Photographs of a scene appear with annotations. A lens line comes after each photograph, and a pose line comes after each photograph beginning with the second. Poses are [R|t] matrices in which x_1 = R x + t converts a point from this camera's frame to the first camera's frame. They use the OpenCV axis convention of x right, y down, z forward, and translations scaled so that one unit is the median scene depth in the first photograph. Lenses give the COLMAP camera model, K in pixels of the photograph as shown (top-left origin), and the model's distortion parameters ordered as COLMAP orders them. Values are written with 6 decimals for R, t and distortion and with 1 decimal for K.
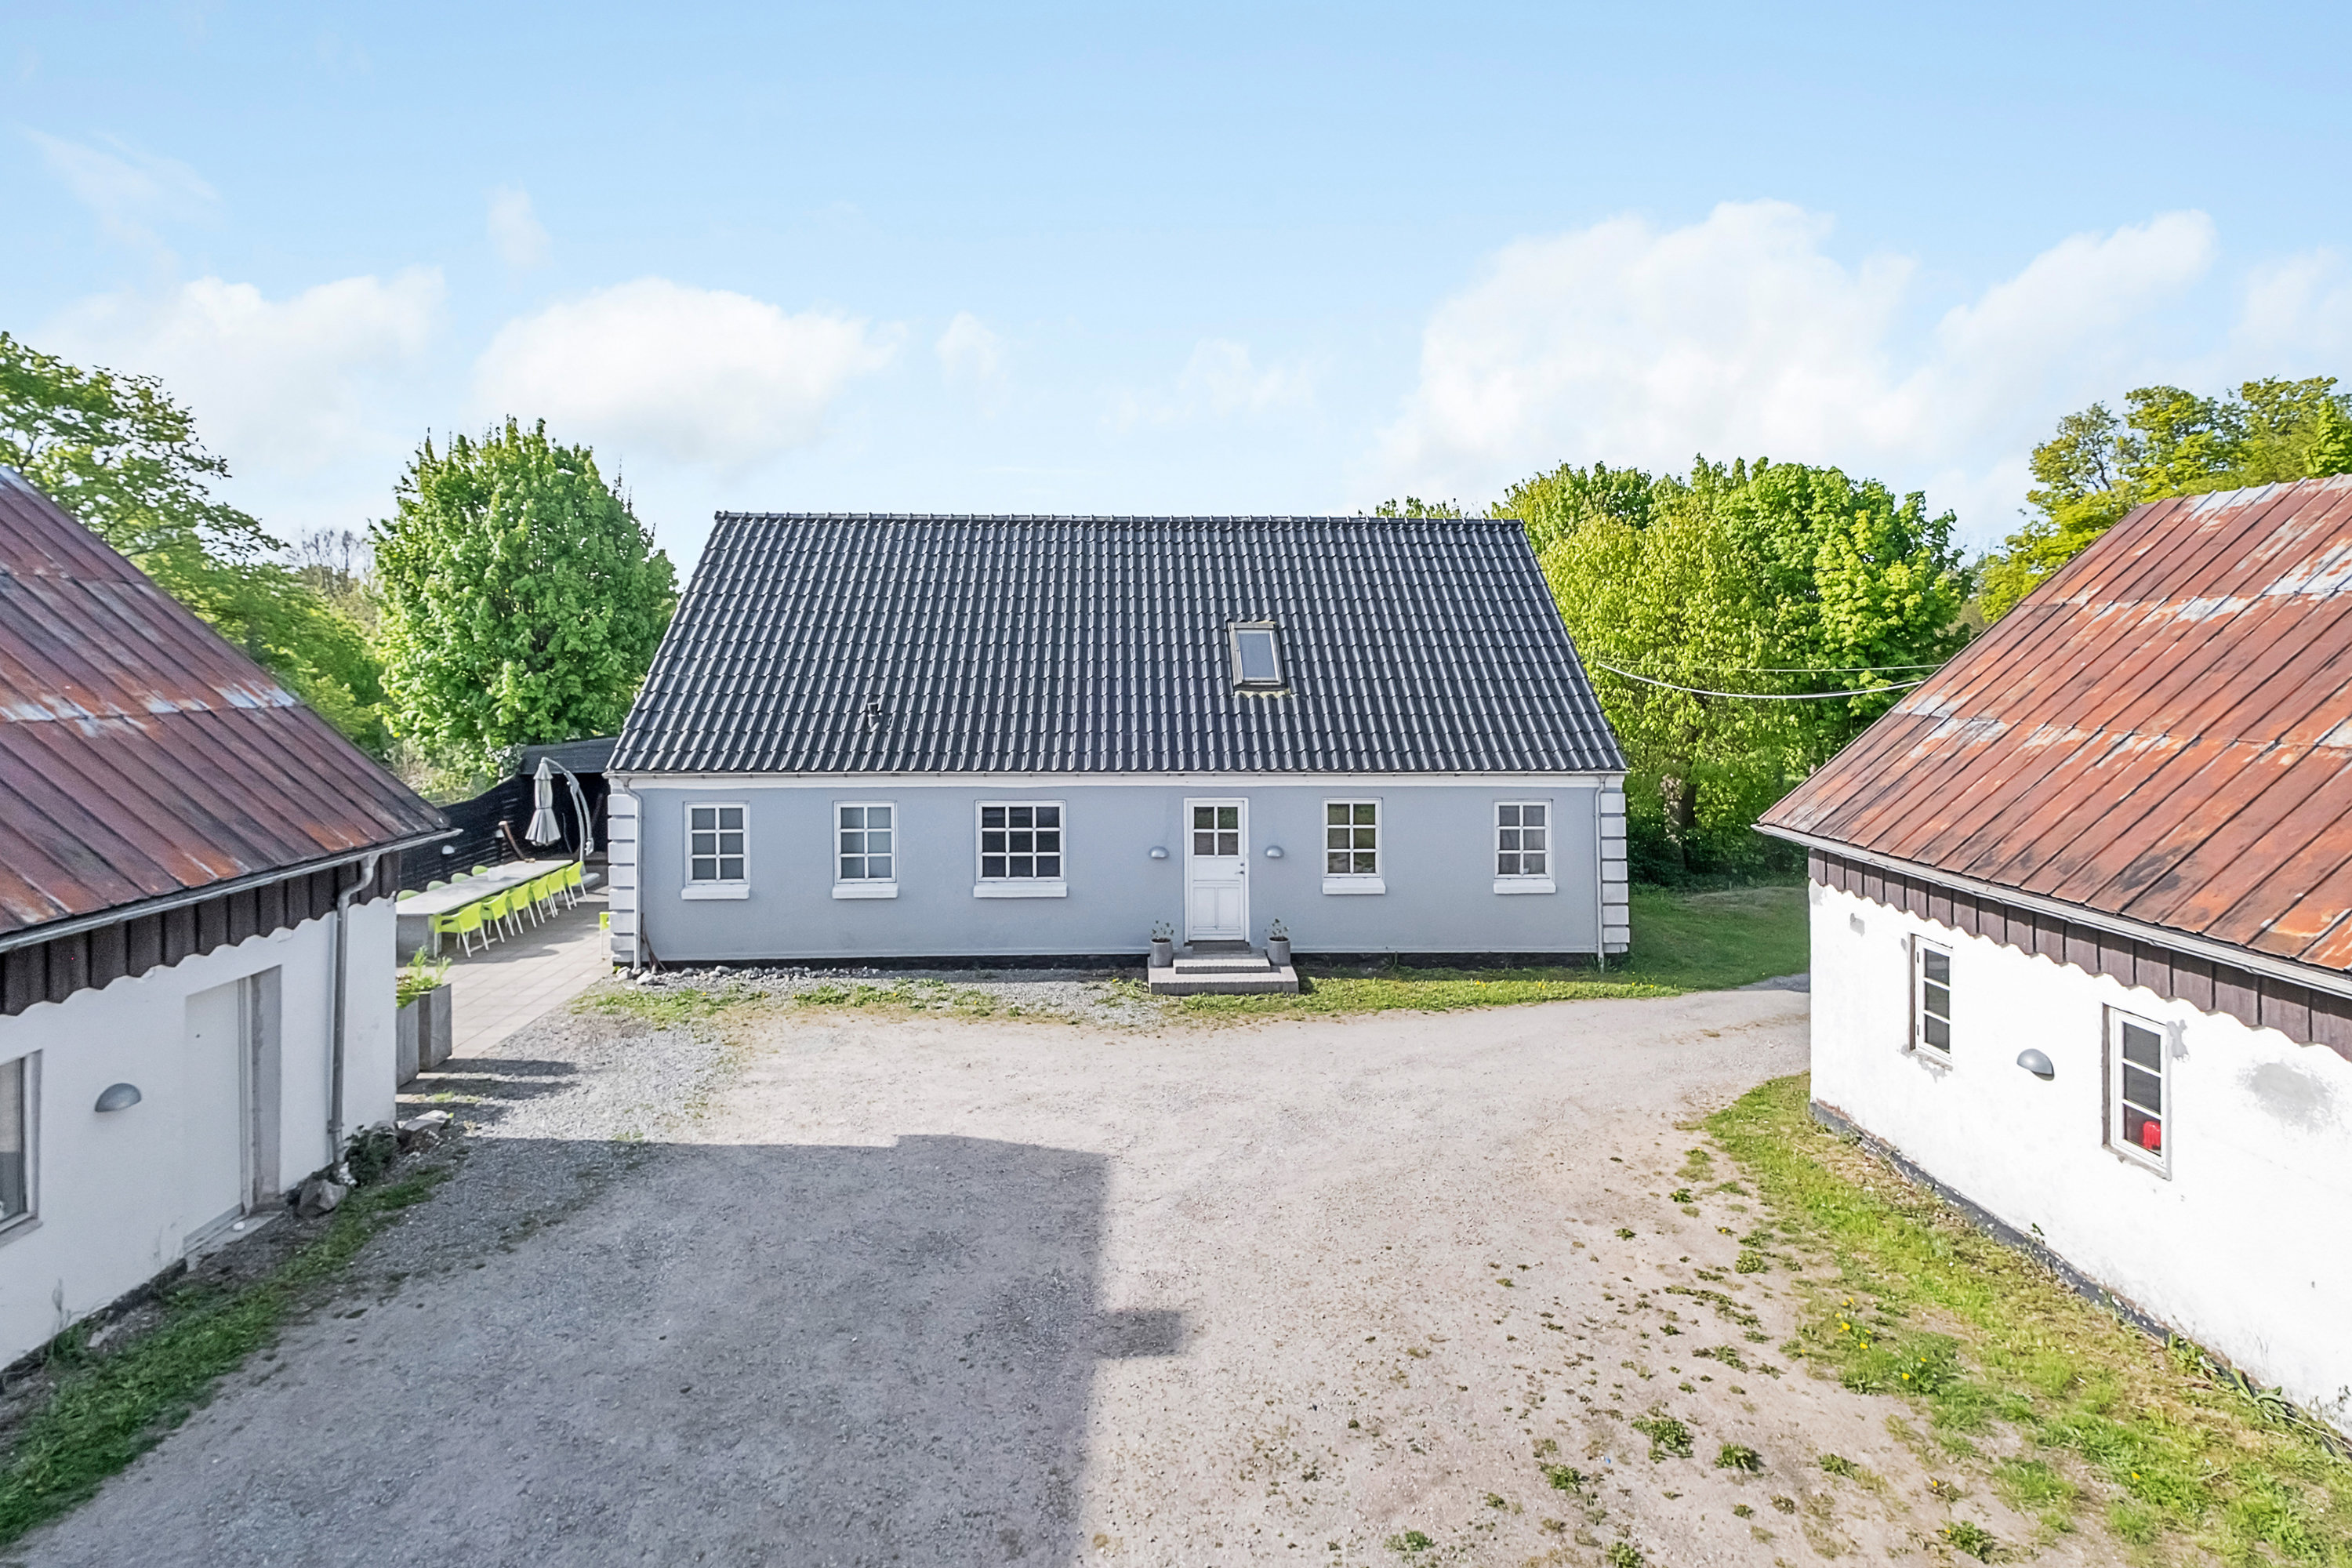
lens RADIAL K [[1051.7, 0, 1173.5], [0, 1051.7, 673.0], [0, 0, 1]] dist [-0.000652, -0.000143]
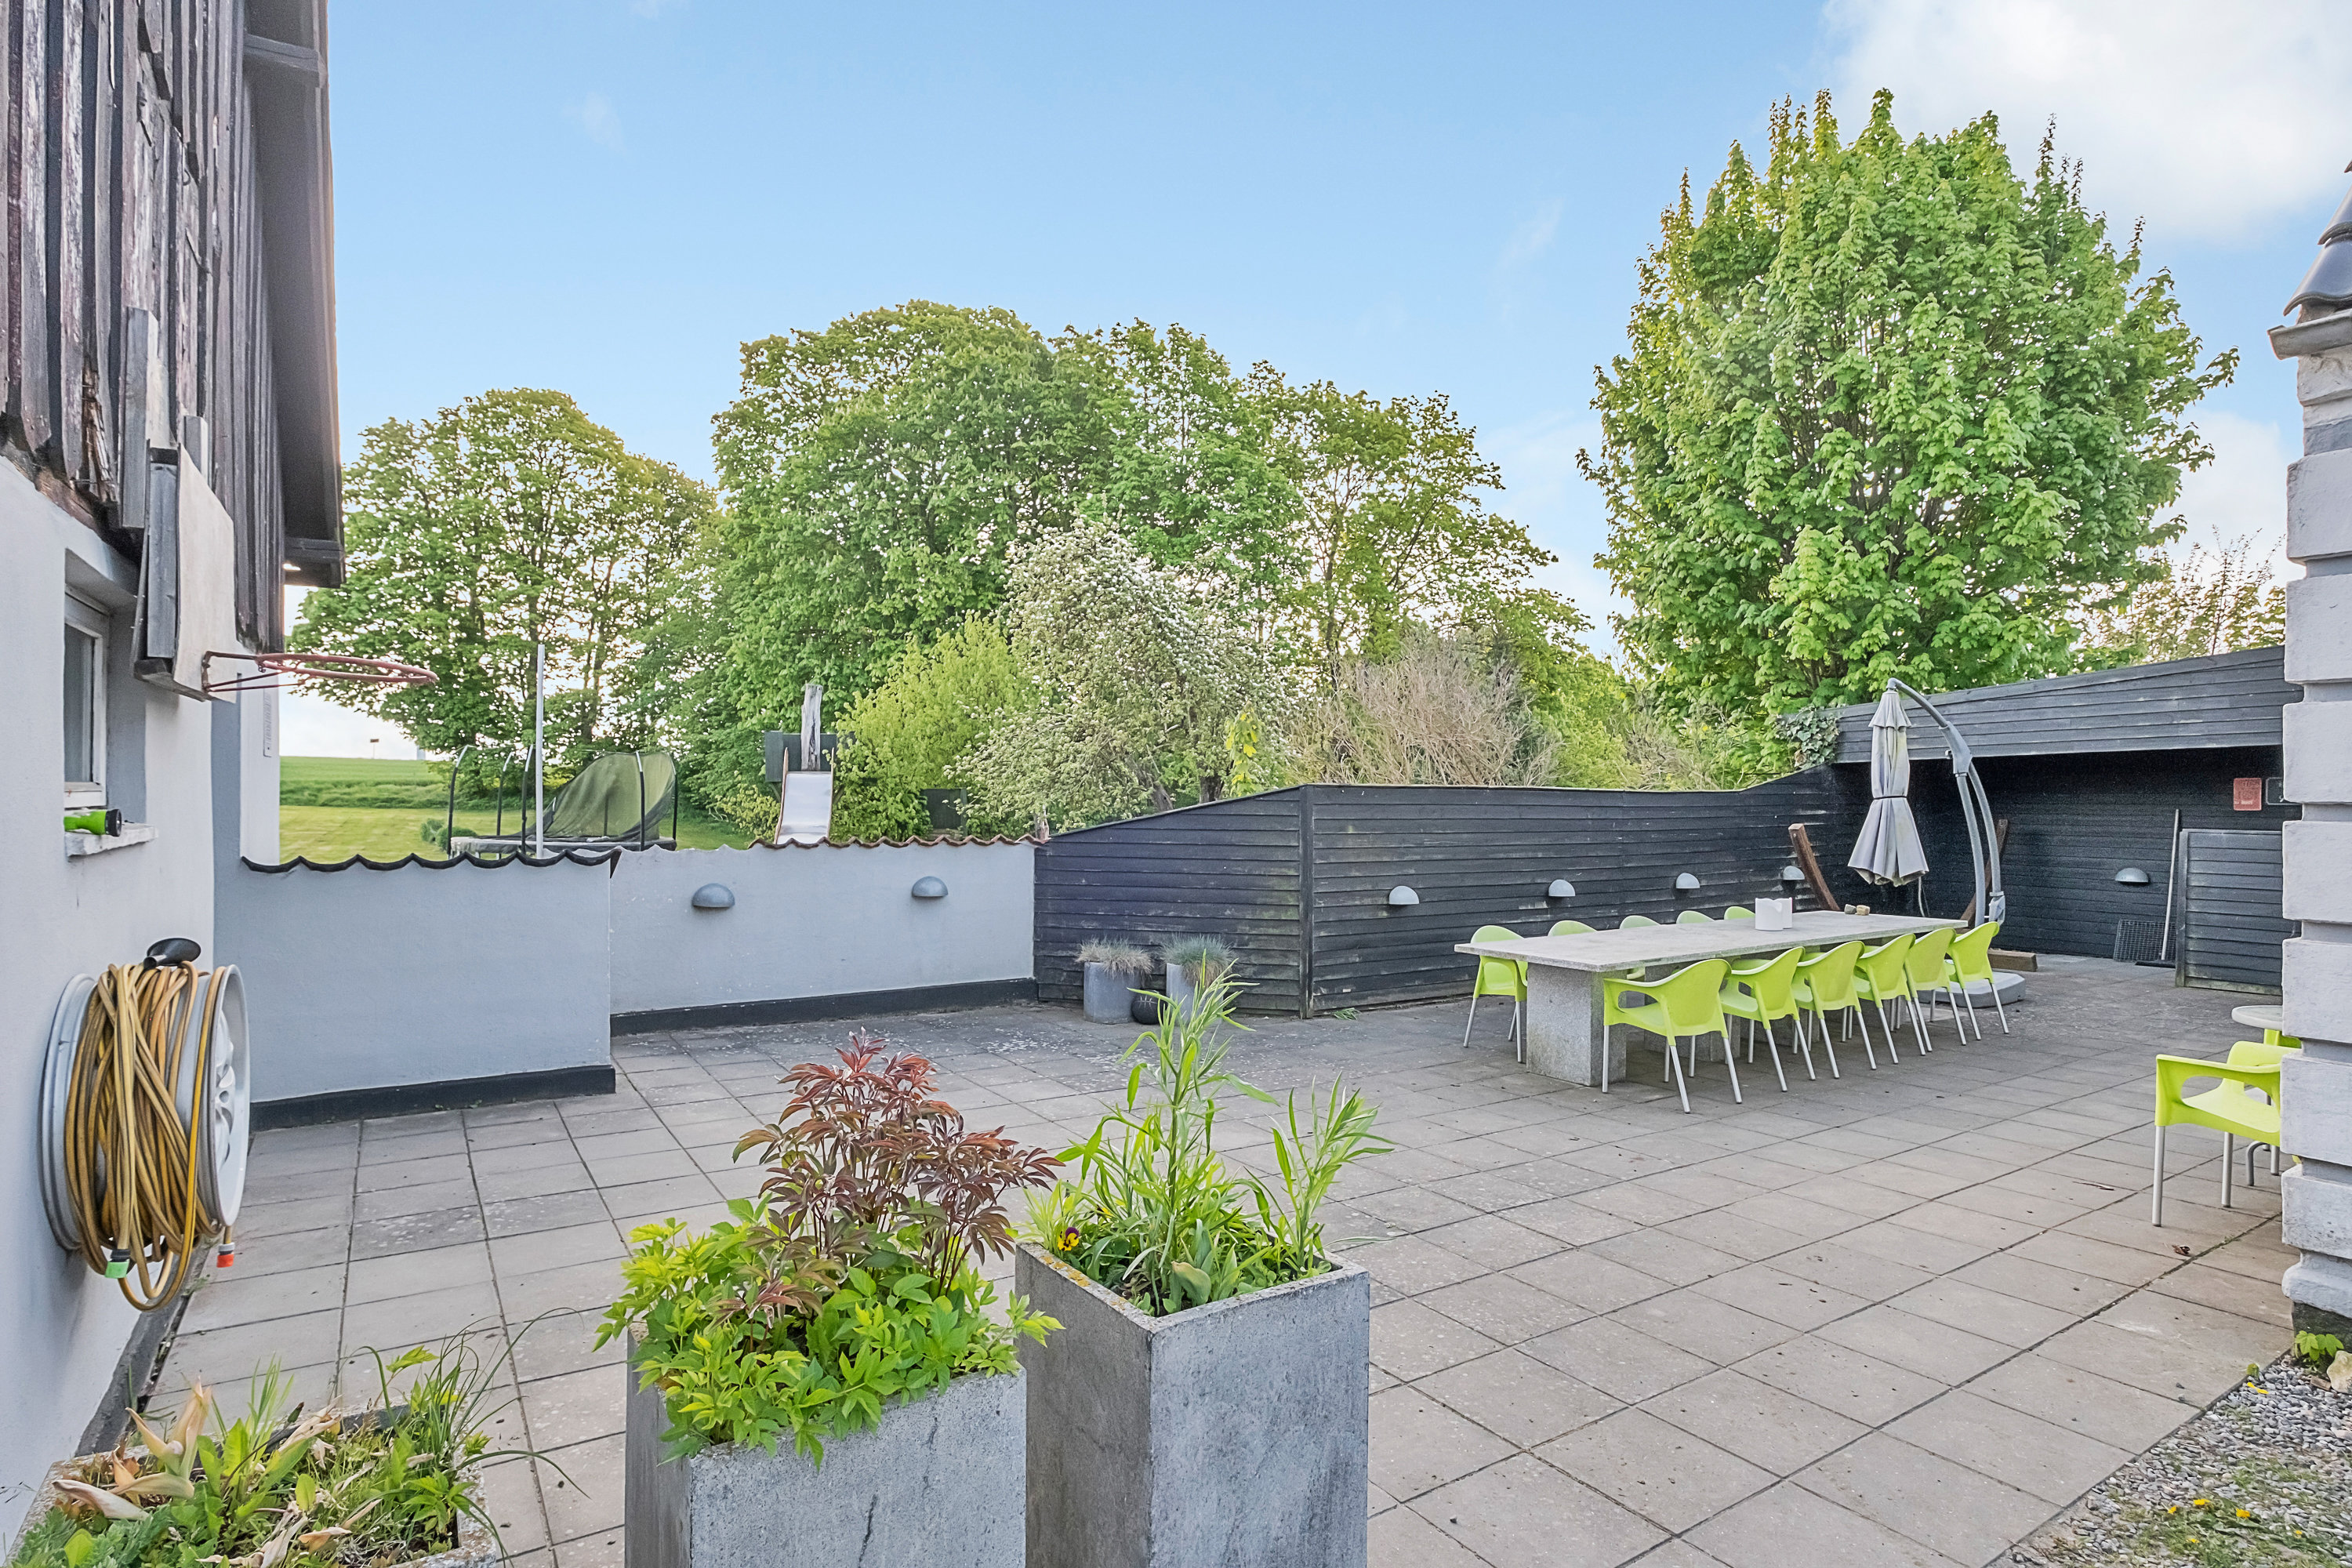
lens RADIAL K [[1233.8, 0, 1166.4], [0, 1233.8, 797.9], [0, 0, 1]] dist [0.028537, 0.000416]
pose [[0.500473, 0.002213, -0.865749, -0.300749], [-0.007503, 0.999970, -0.001781, 0.126655], [0.865720, 0.007387, 0.500475, 0.482610]]
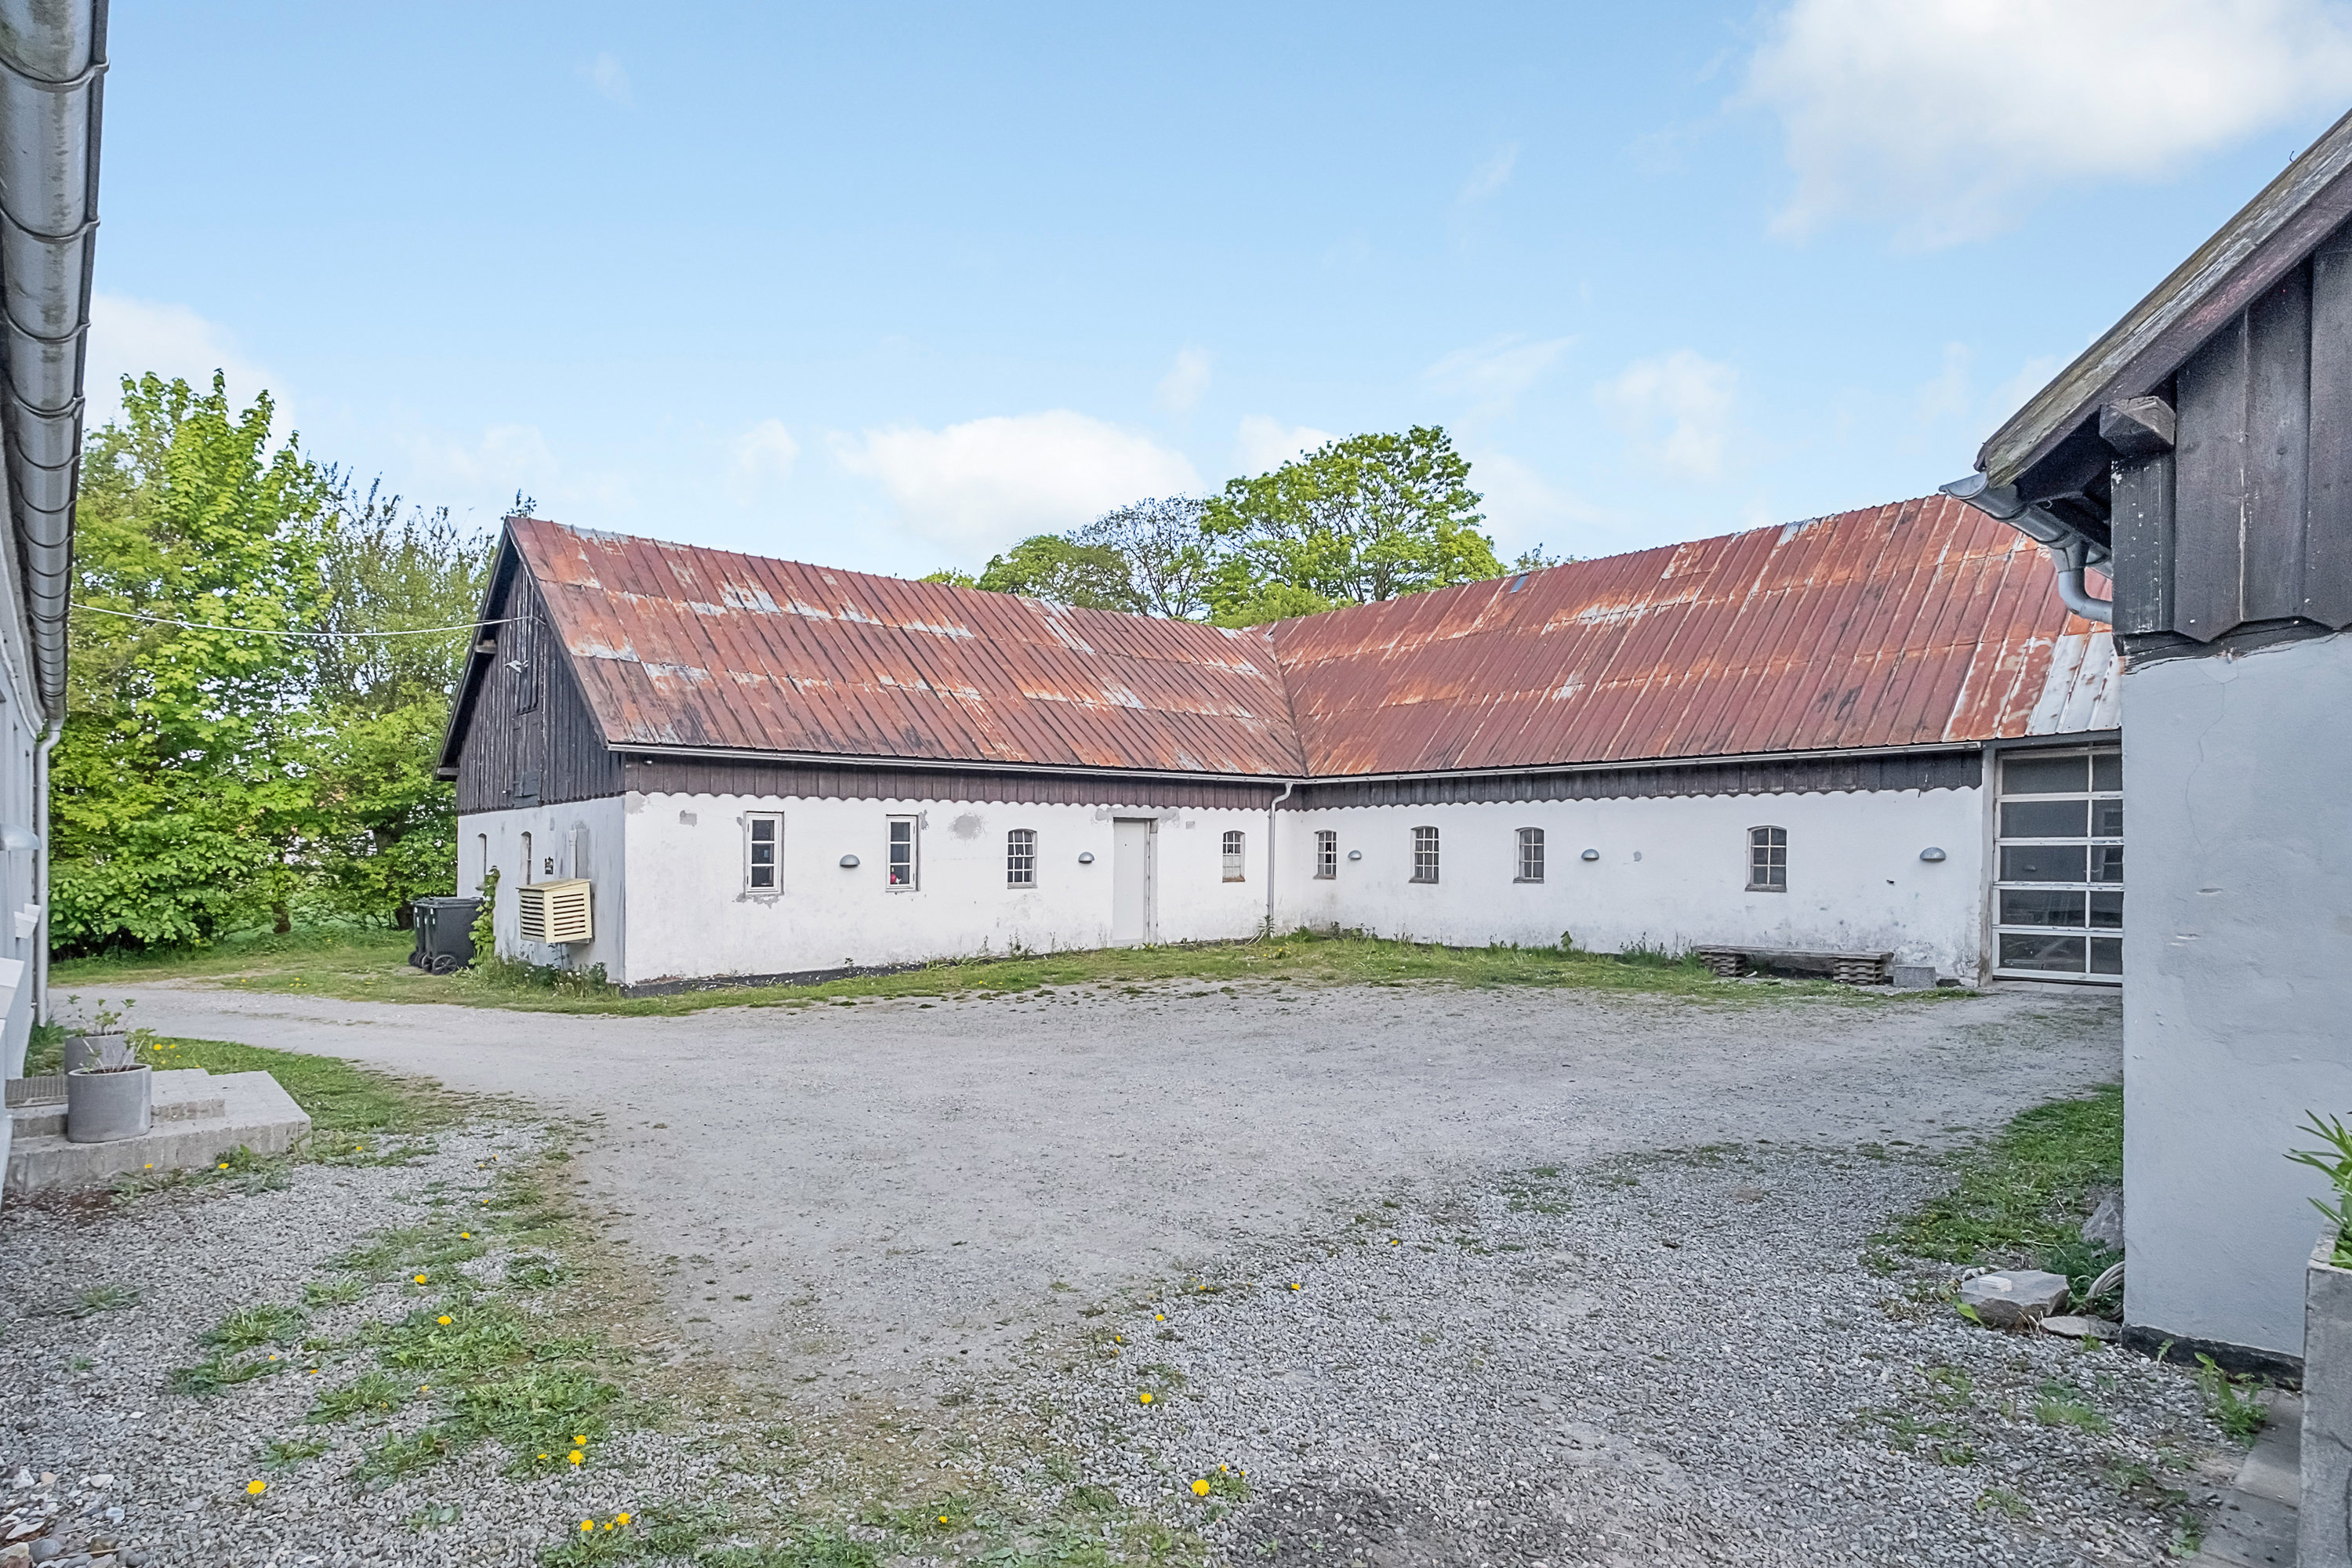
lens RADIAL K [[1226.1, 0, 1172.9], [0, 1226.1, 858.0], [0, 0, 1]] dist [-0.001767, -0.000607]
pose [[-0.636472, 0.004359, 0.771287, -0.409469], [0.013108, 0.999901, 0.005166, 0.138827], [-0.771188, 0.013398, -0.636466, 0.719061]]
